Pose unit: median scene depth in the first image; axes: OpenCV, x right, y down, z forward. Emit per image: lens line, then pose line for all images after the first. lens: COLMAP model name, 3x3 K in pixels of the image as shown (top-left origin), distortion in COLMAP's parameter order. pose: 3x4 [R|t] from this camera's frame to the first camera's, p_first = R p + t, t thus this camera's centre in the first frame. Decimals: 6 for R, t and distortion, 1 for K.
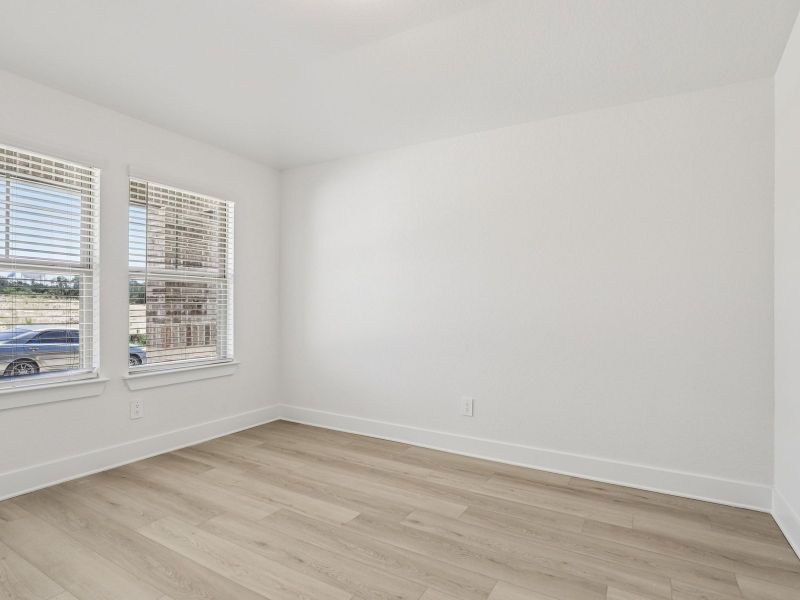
lens RADIAL K [[414.1, 0, 406.1], [0, 414.1, 305.8], [0, 0, 1]] dist [-0.026524, 0.000105]
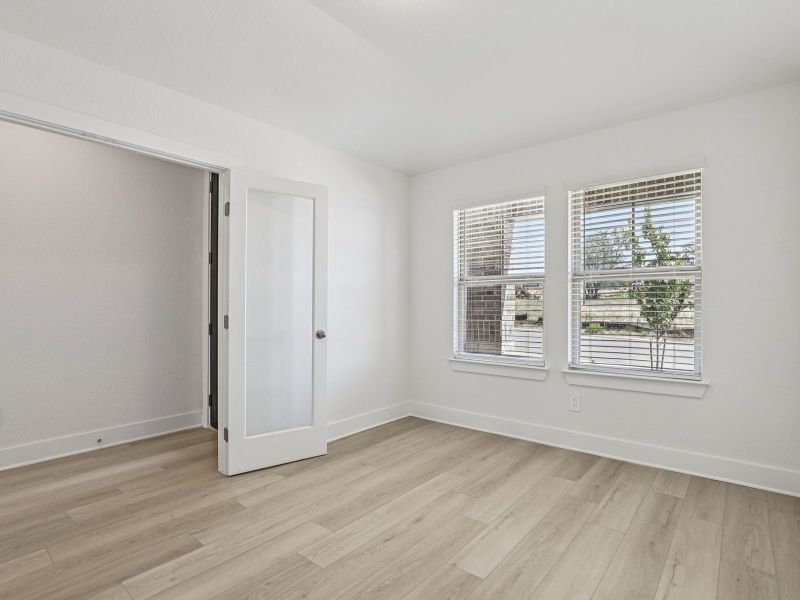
lens RADIAL K [[414.1, 0, 406.1], [0, 414.1, 305.8], [0, 0, 1]] dist [-0.026524, 0.000105]
pose [[-0.132833, -0.000607, -0.991138, 0.562257], [0.001523, 0.999999, -0.000817, -0.006194], [0.991137, -0.001618, -0.132832, 0.806503]]
